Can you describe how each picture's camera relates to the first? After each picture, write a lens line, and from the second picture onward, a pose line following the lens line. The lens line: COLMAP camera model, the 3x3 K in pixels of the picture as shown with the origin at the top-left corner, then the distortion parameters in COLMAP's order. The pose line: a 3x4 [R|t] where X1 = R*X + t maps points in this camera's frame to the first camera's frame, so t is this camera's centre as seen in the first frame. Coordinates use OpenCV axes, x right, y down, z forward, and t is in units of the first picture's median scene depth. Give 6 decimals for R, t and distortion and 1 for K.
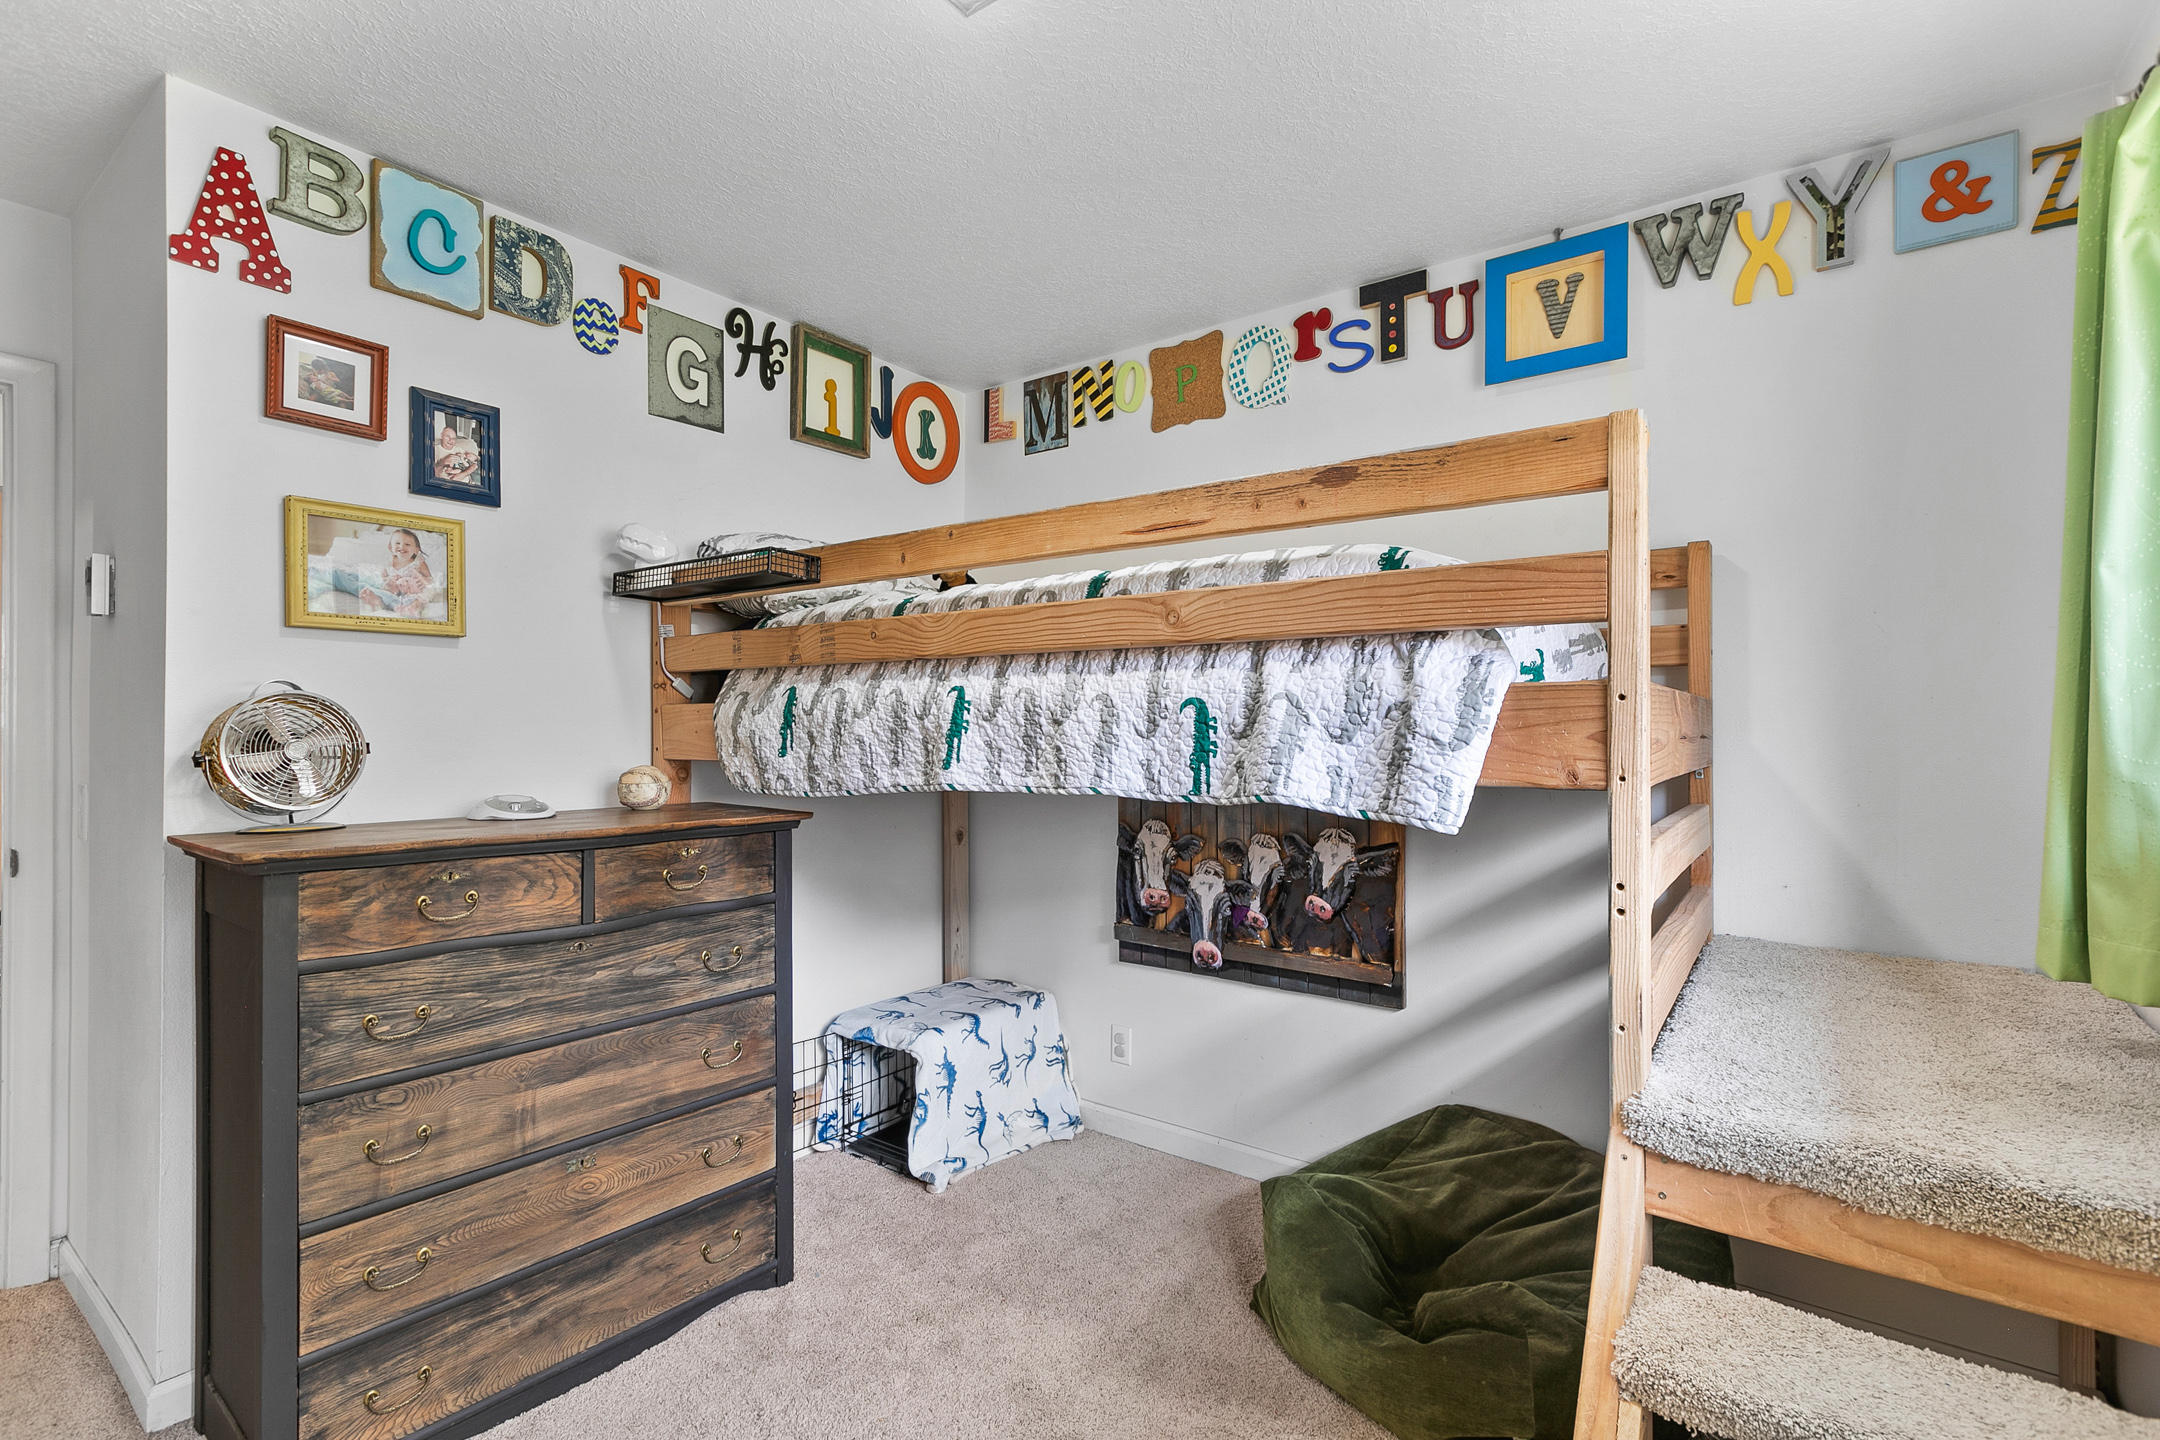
lens RADIAL K [[990.7, 0, 1080.0], [0, 990.7, 720.0], [0, 0, 1]] dist [0.004333, 0.000771]
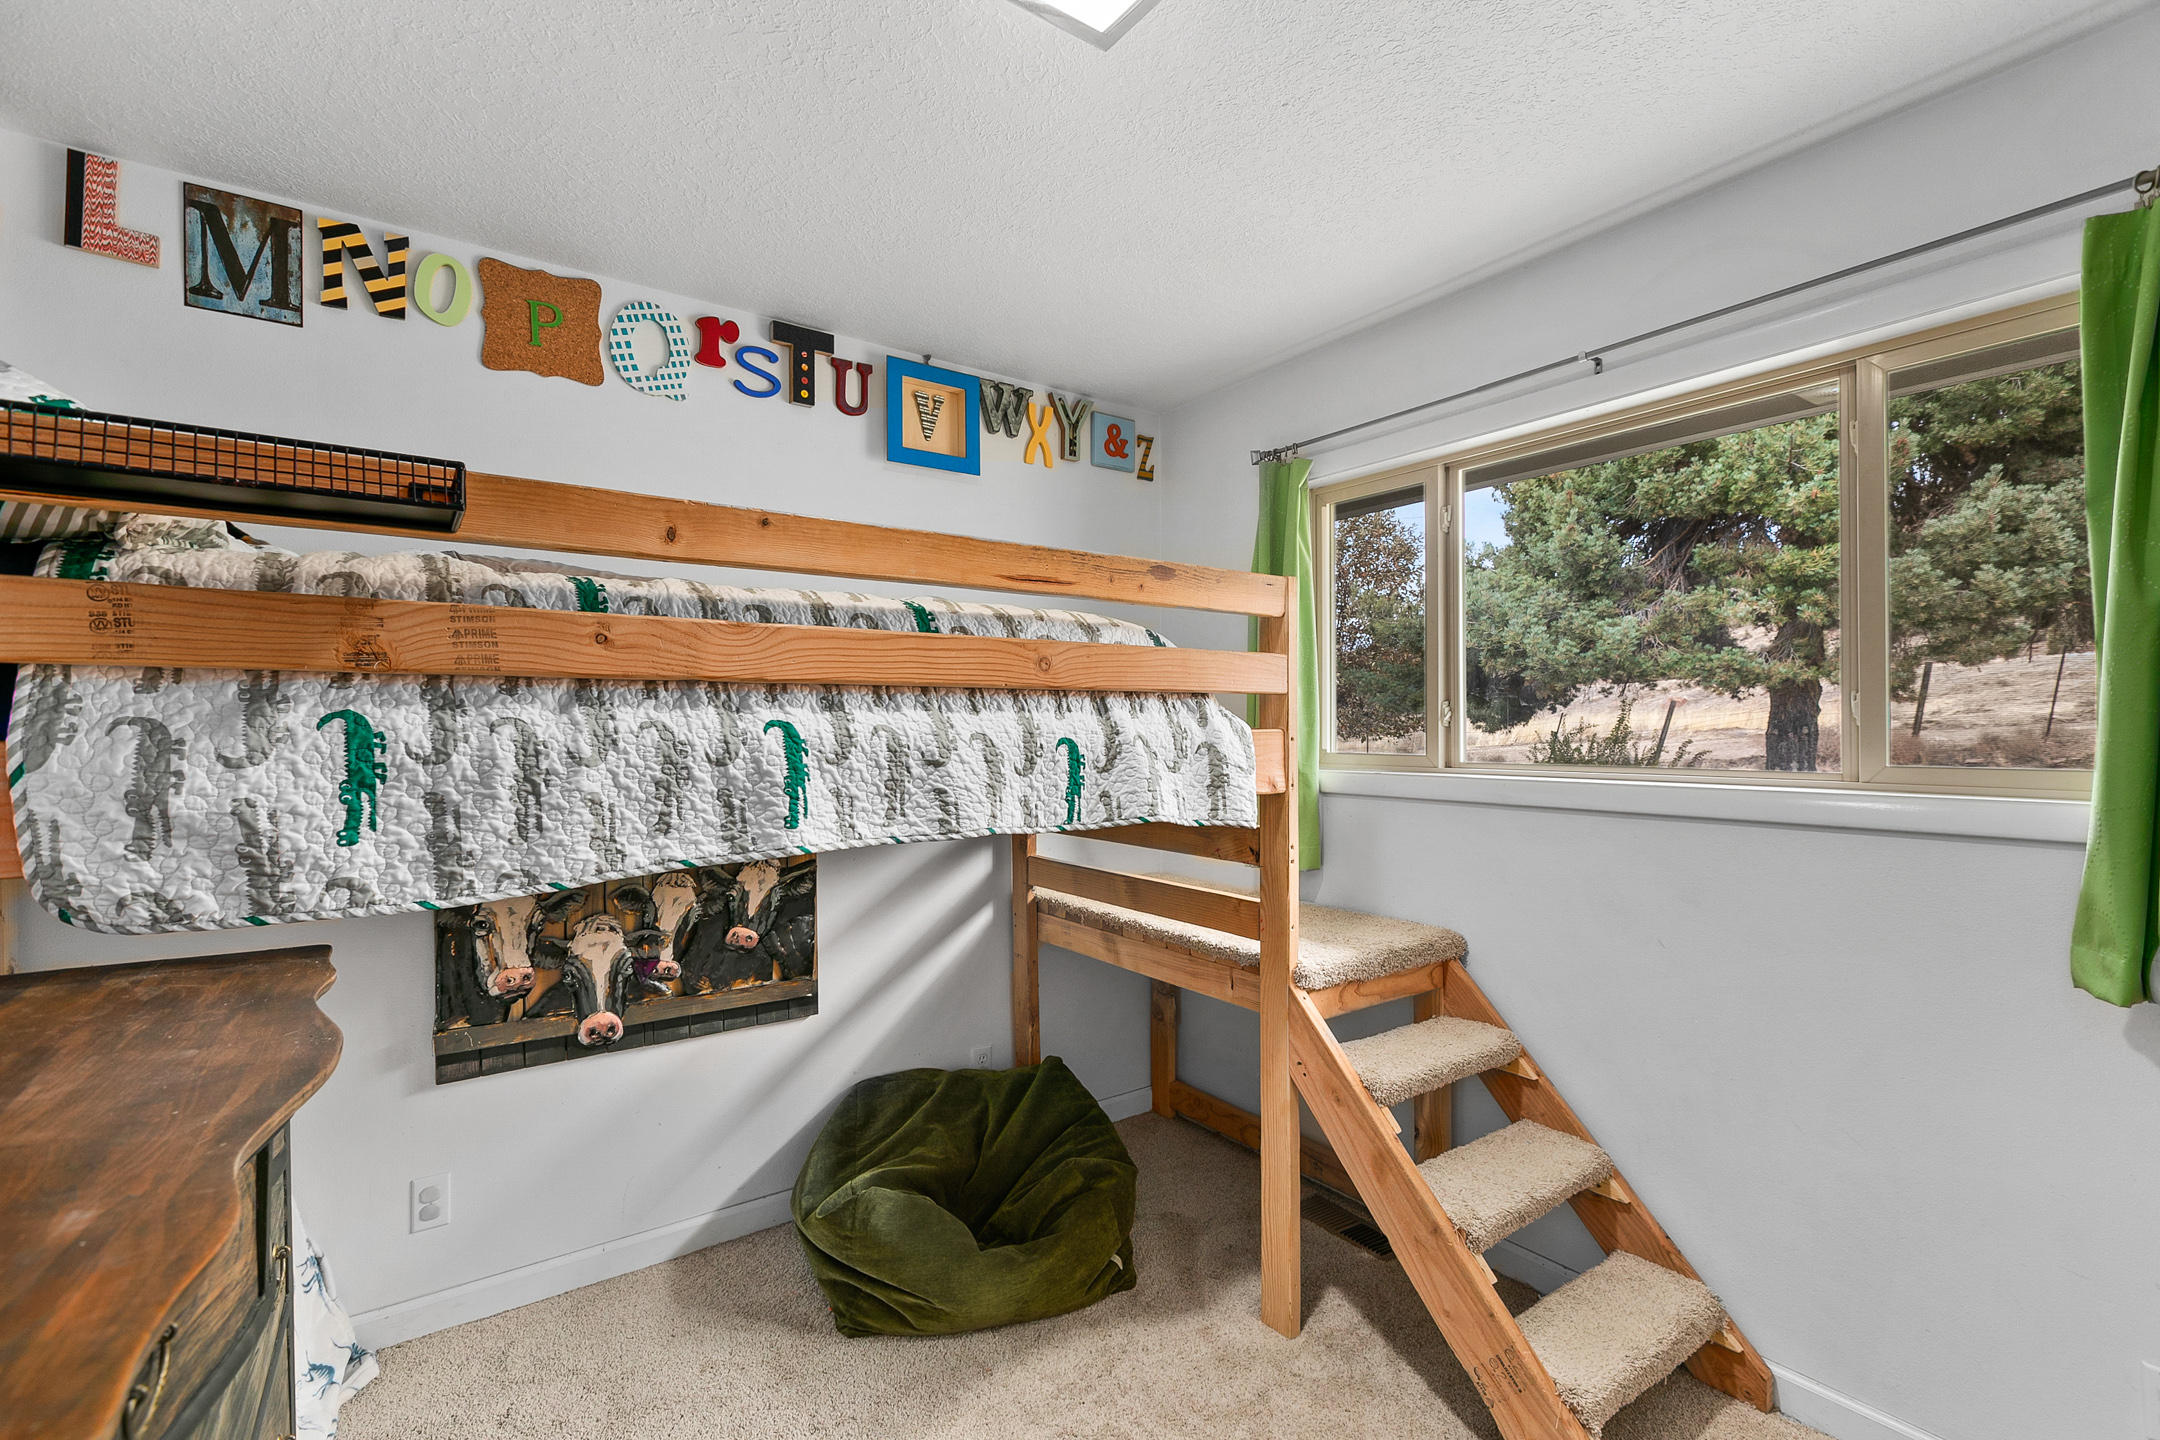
lens RADIAL K [[965.4, 0, 1080.0], [0, 965.4, 720.0], [0, 0, 1]] dist [0.002773, 0.000154]
pose [[0.300808, 0.002625, 0.953681, -0.591015], [-0.003442, 0.999993, -0.001667, -0.026150], [-0.953679, -0.002782, 0.300815, 0.416011]]
